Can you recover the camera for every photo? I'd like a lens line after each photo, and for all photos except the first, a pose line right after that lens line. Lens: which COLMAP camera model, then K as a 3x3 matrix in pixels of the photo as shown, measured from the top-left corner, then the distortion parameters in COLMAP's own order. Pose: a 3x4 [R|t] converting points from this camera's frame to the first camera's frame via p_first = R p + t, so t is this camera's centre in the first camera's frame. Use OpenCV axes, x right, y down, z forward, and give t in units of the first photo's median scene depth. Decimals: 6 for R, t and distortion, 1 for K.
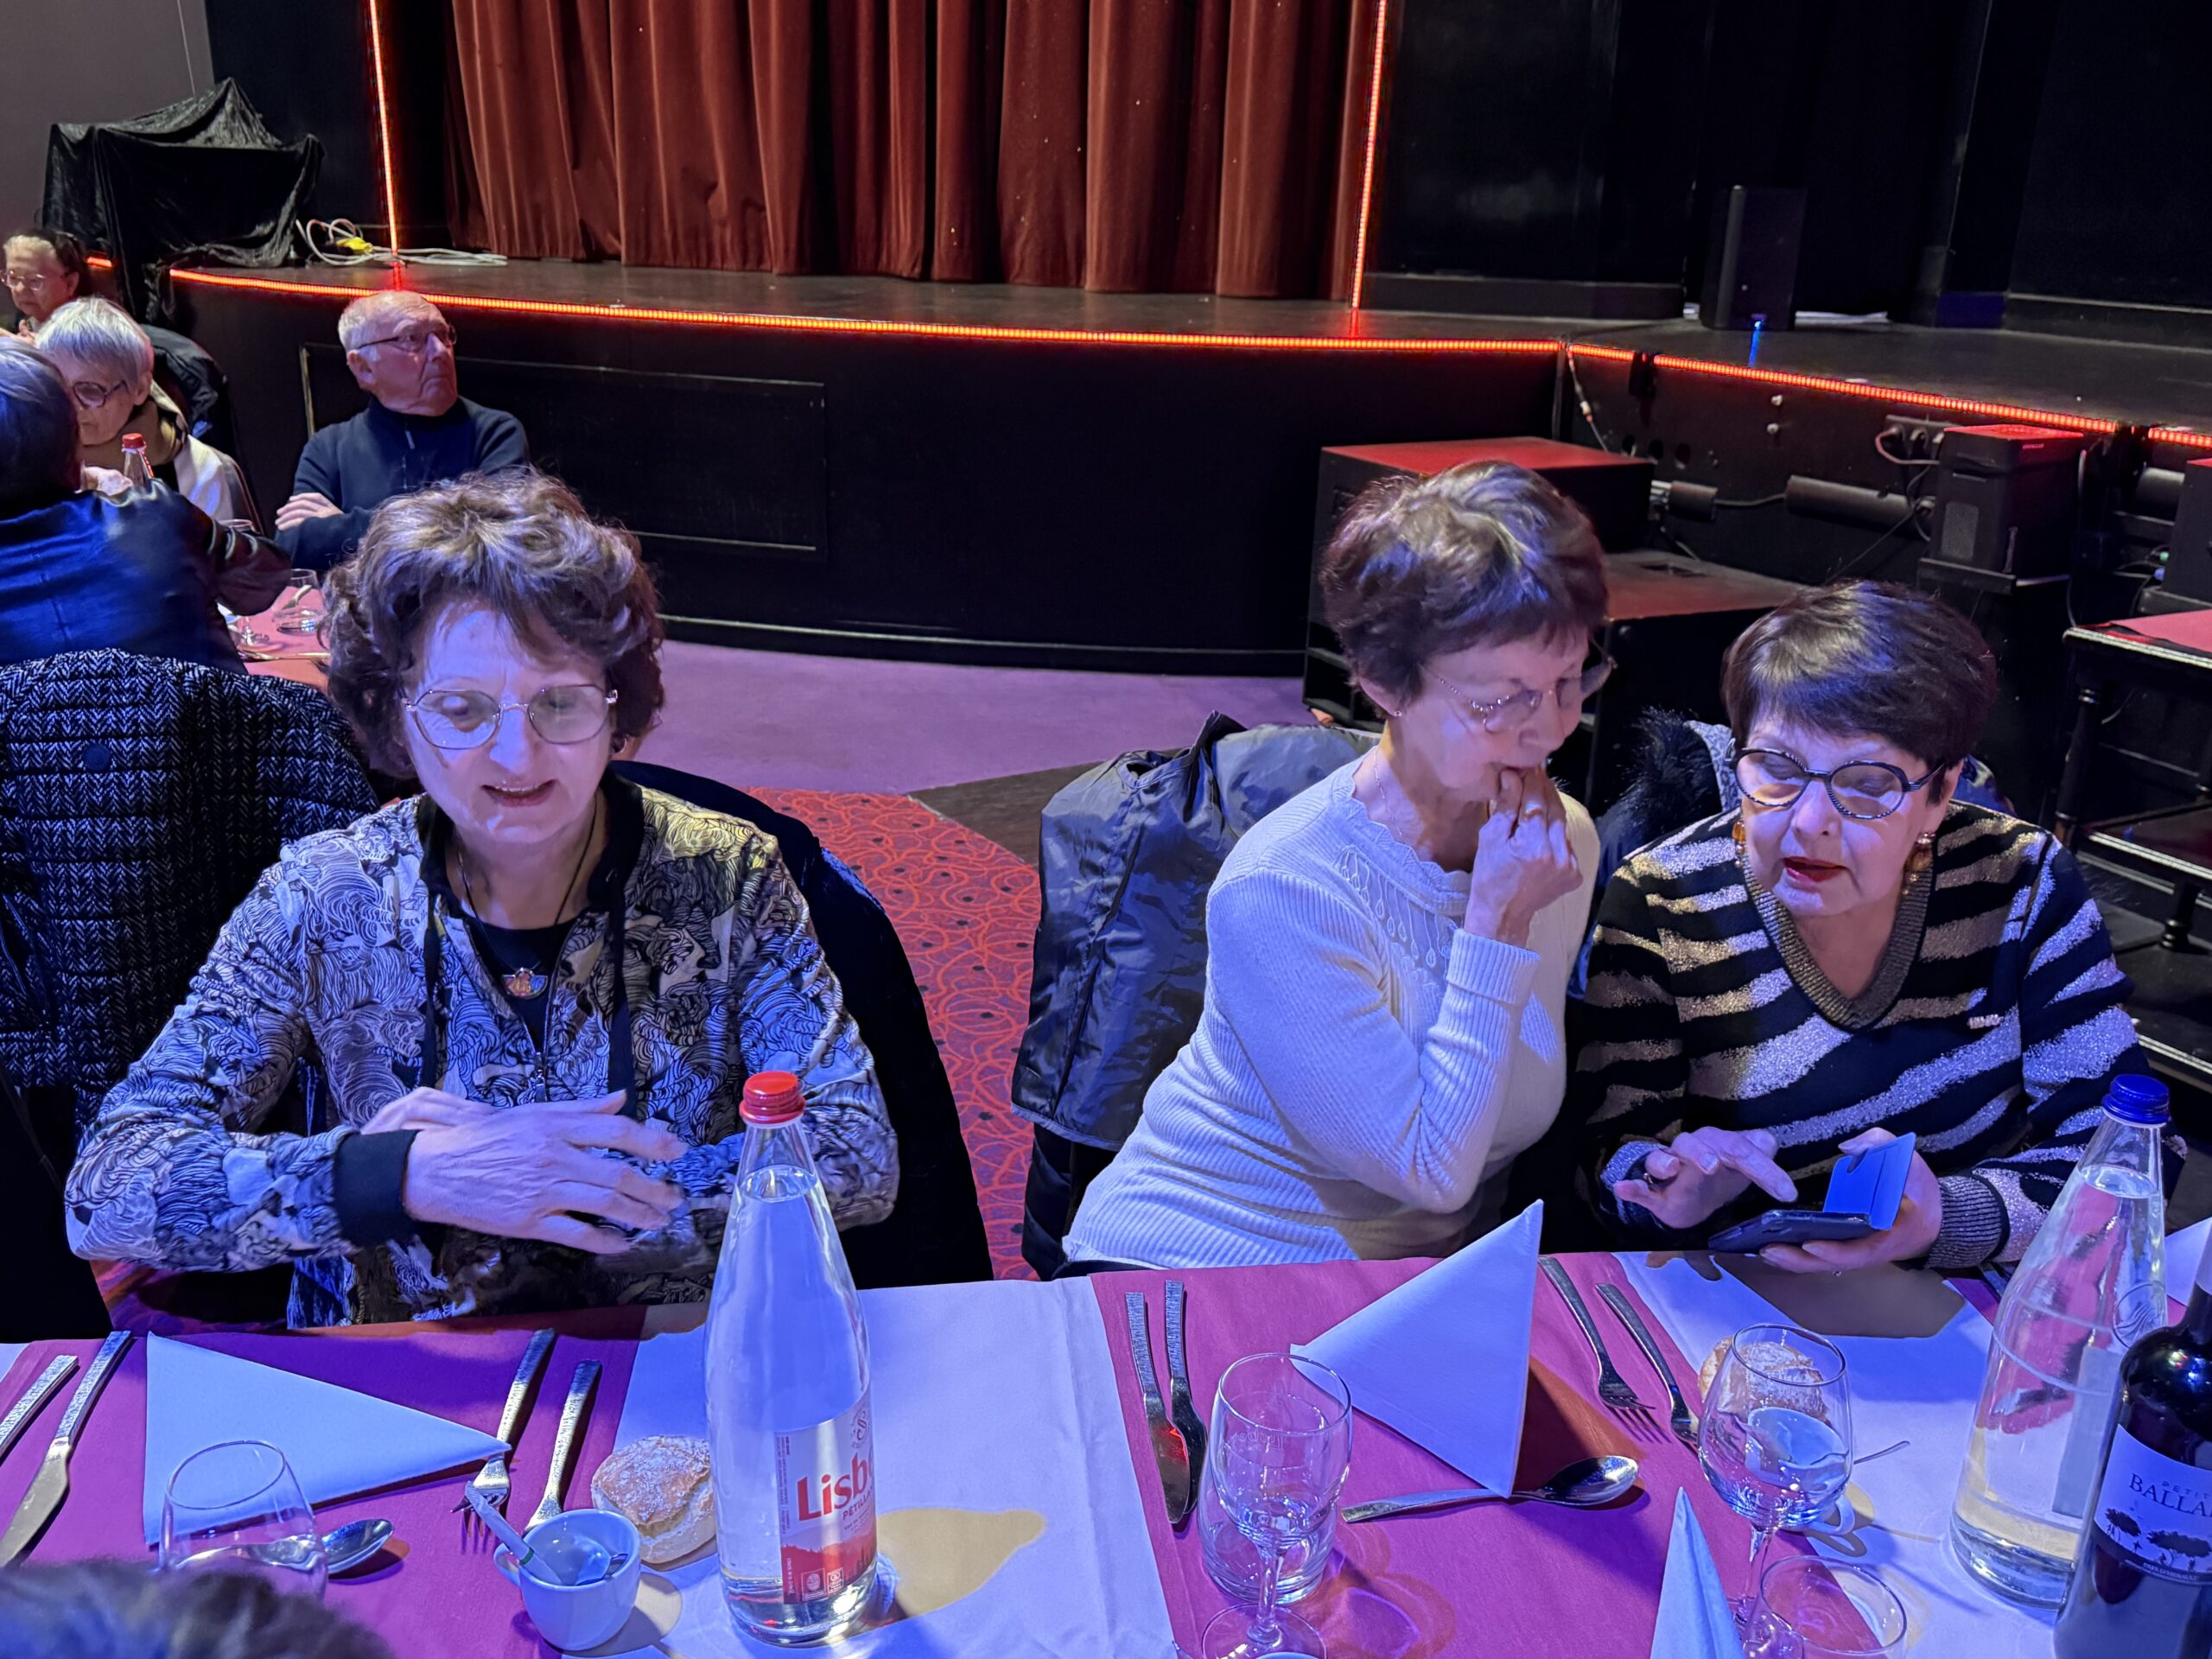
lens RADIAL K [[1952.2, 0, 1078.7], [0, 1952.2, 829.1], [0, 0, 1]] dist [0.056374, -0.070880]
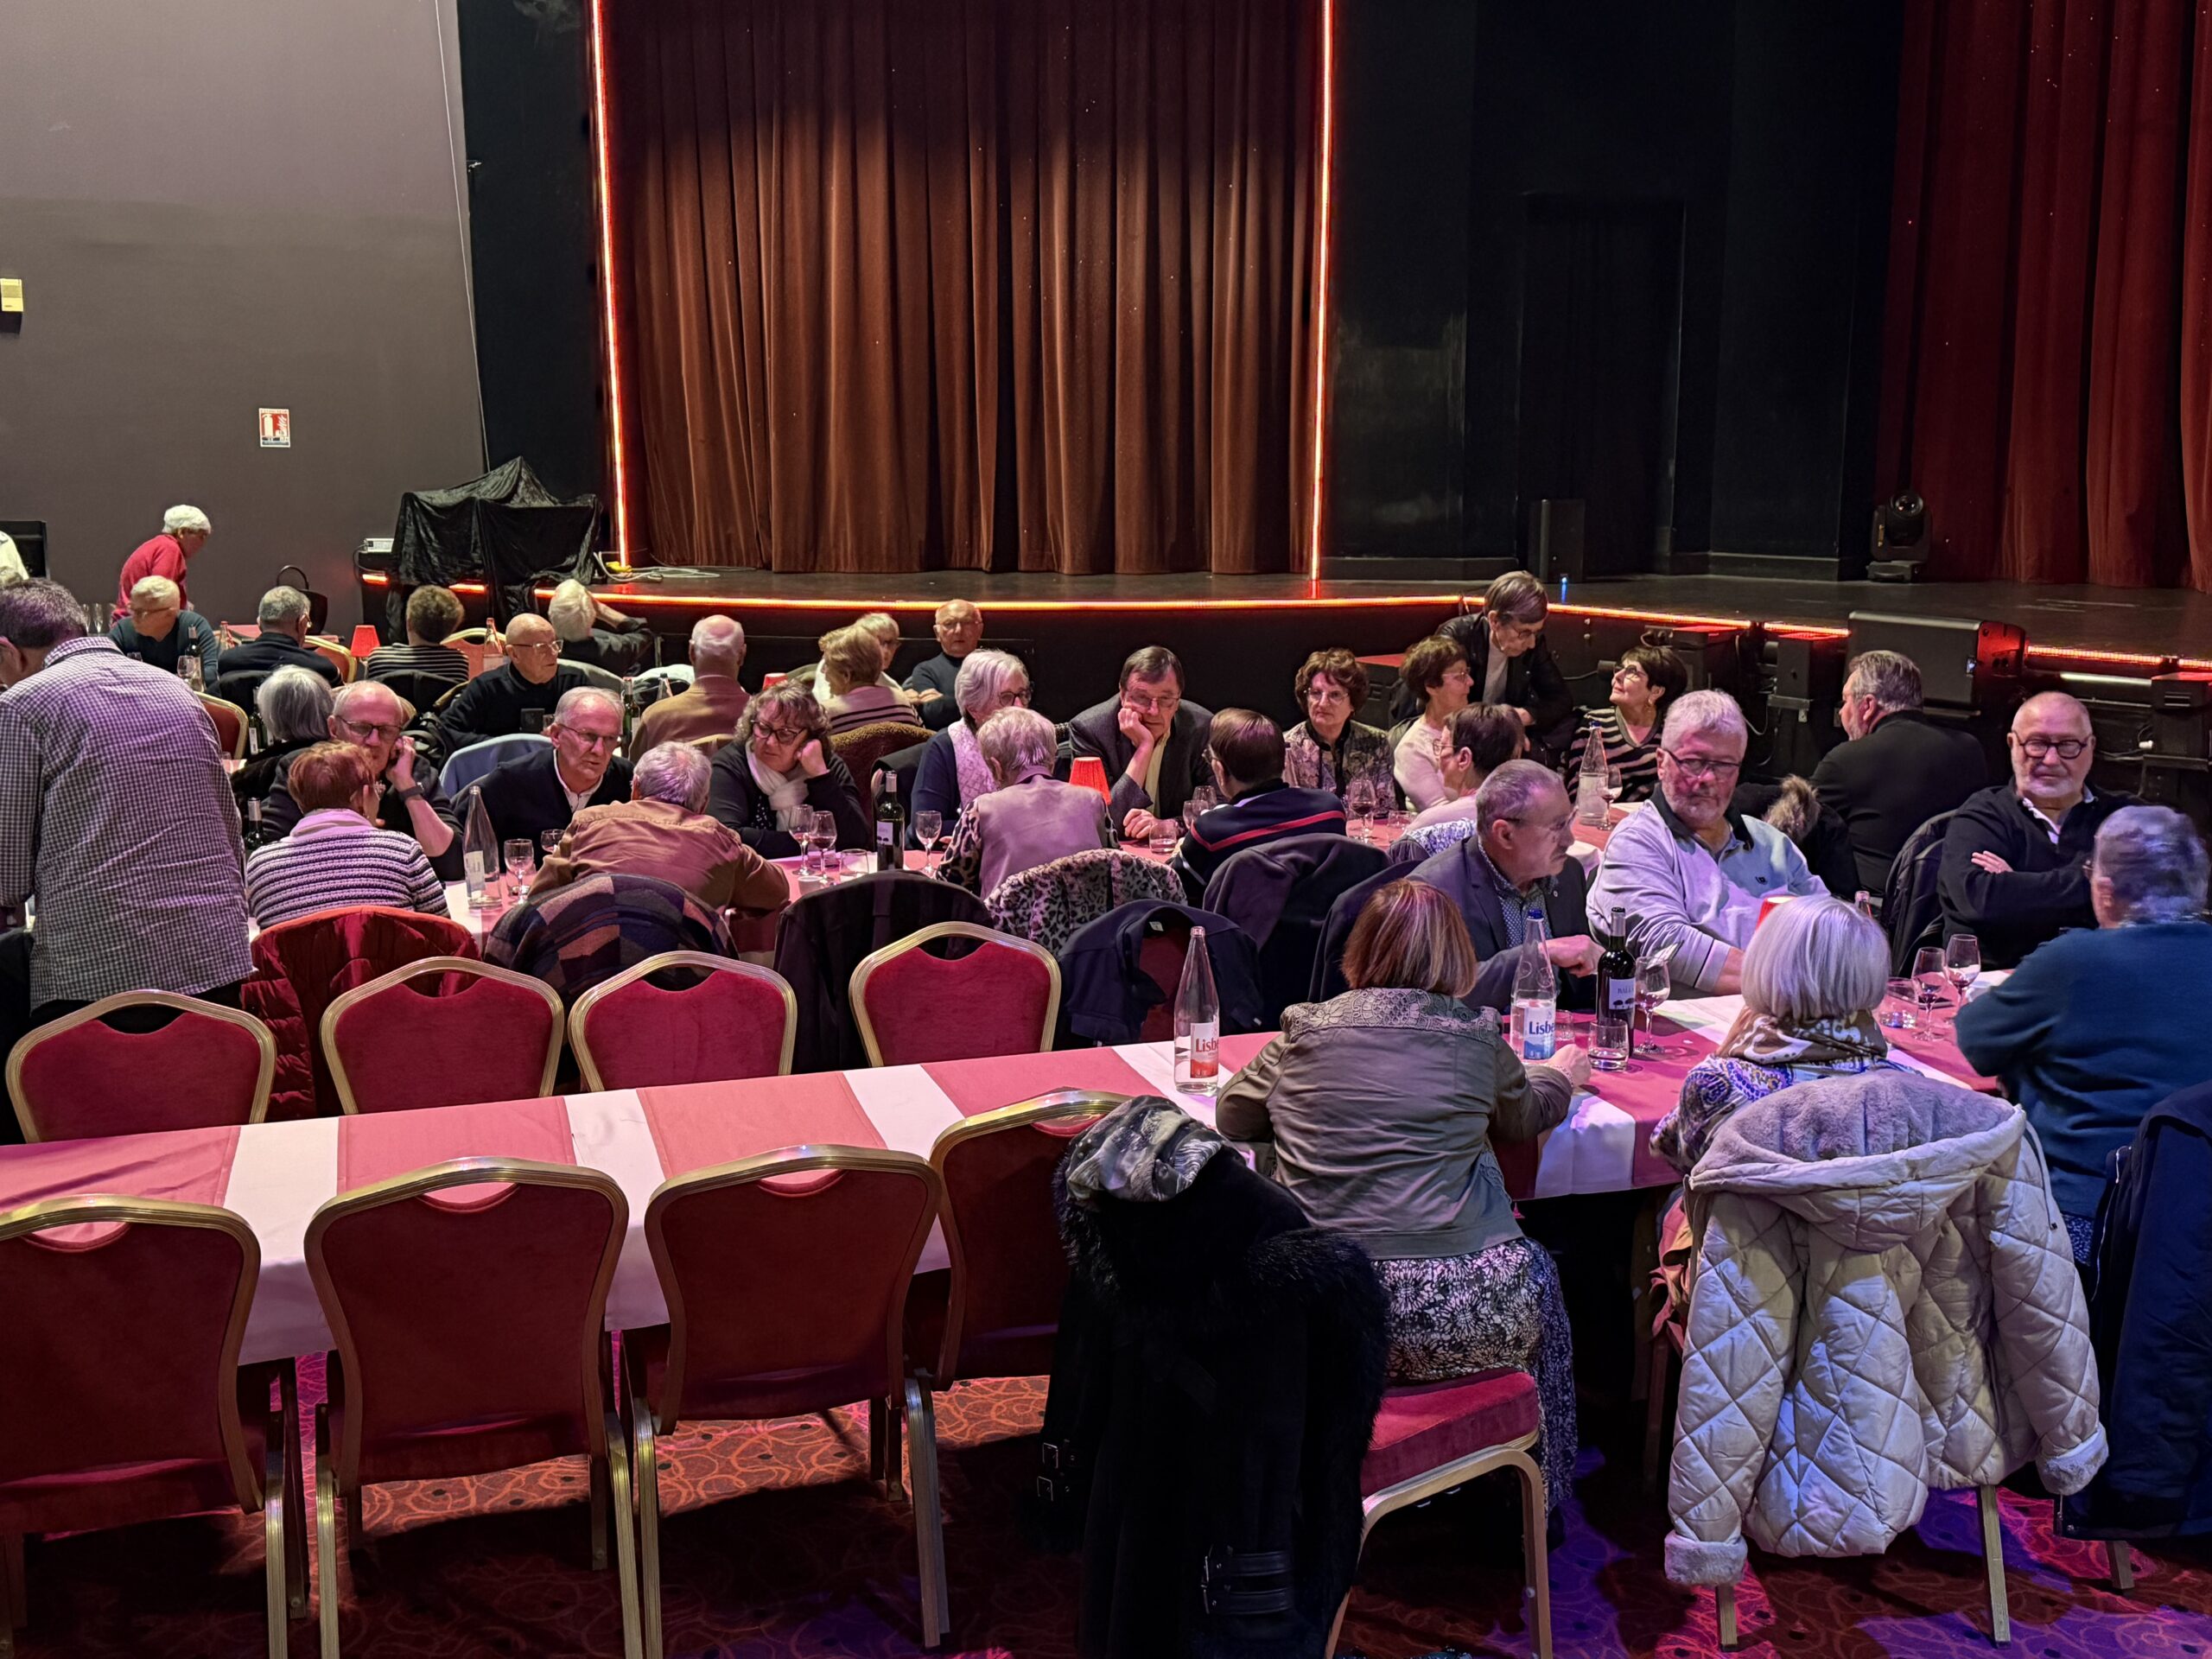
lens RADIAL K [[2483.7, 0, 1106.0], [0, 2483.7, 829.5], [0, 0, 1]] dist [0.181562, 0.011685]
pose [[0.984428, -0.060661, 0.164991, -0.349540], [0.085032, 0.985783, -0.144916, 0.196787], [-0.153855, 0.156689, 0.975591, -0.850392]]
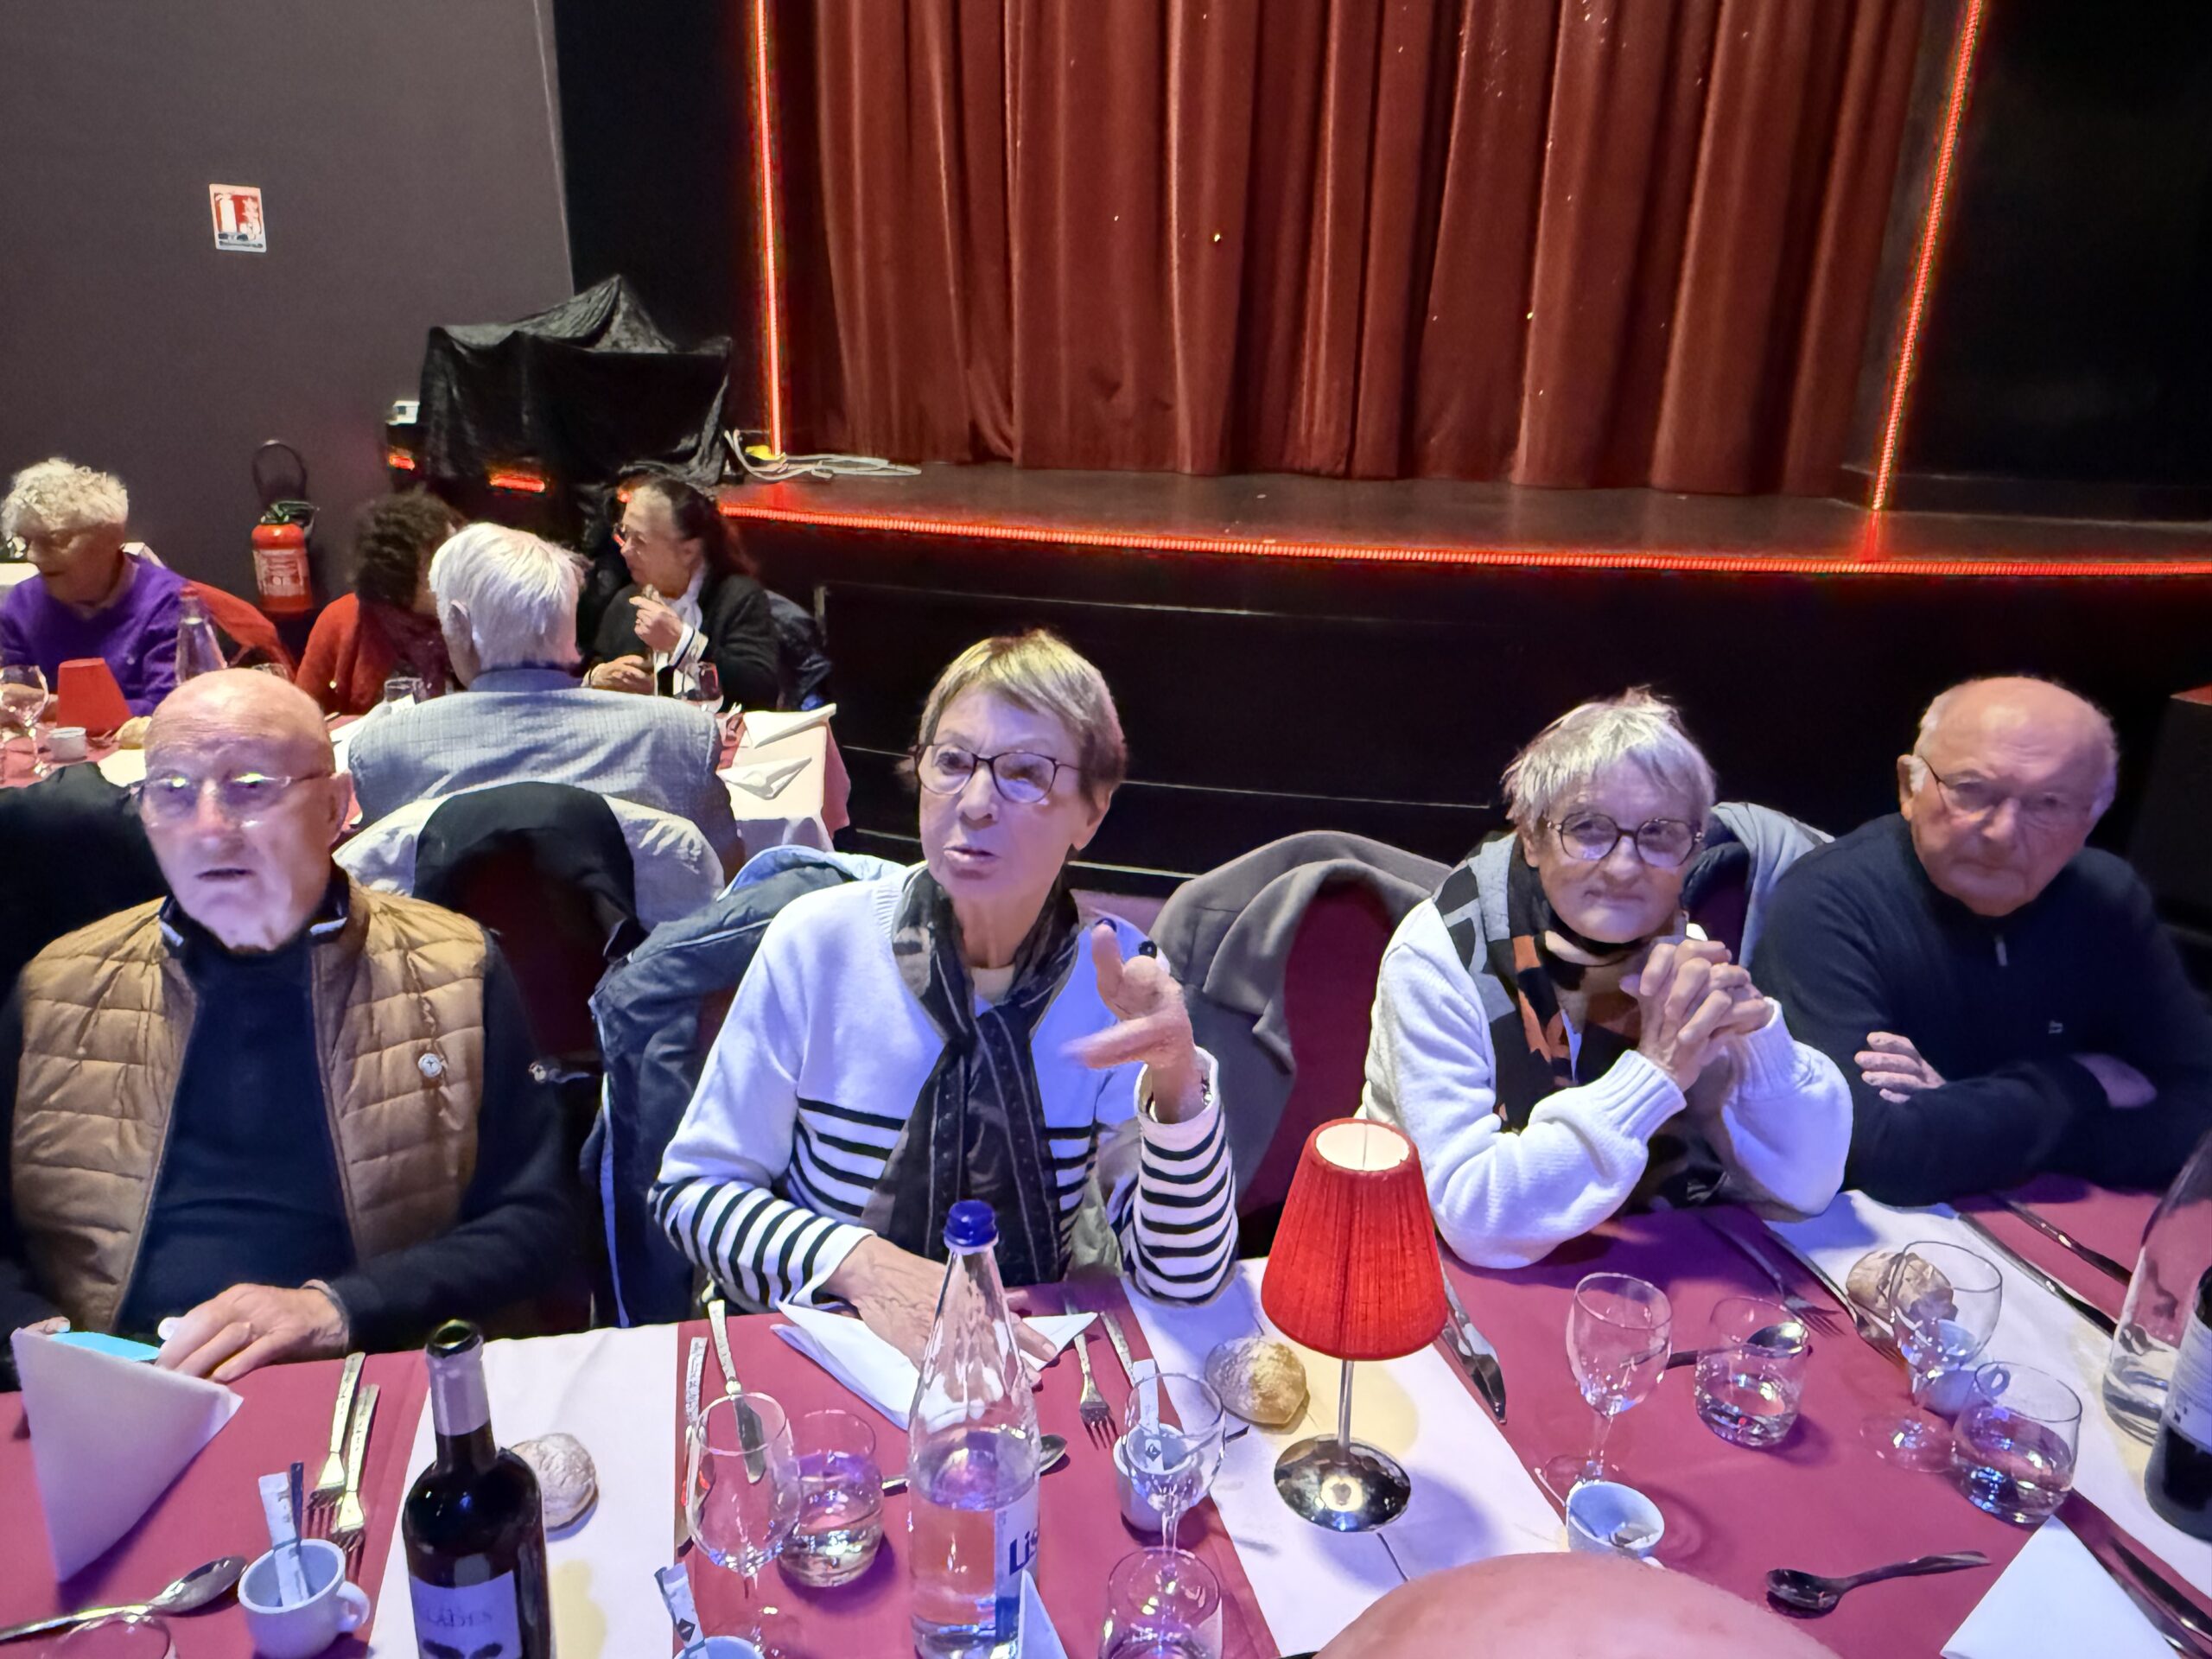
lens RADIAL K [[1582.5, 0, 1092.2], [0, 1582.5, 866.7], [0, 0, 1]] dist [0.007354, 0.000042]
pose [[0.990683, -0.046482, 0.128011, -0.338966], [0.046262, 0.998918, 0.004696, -0.106908], [-0.128091, 0.001270, 0.991762, 0.260952]]
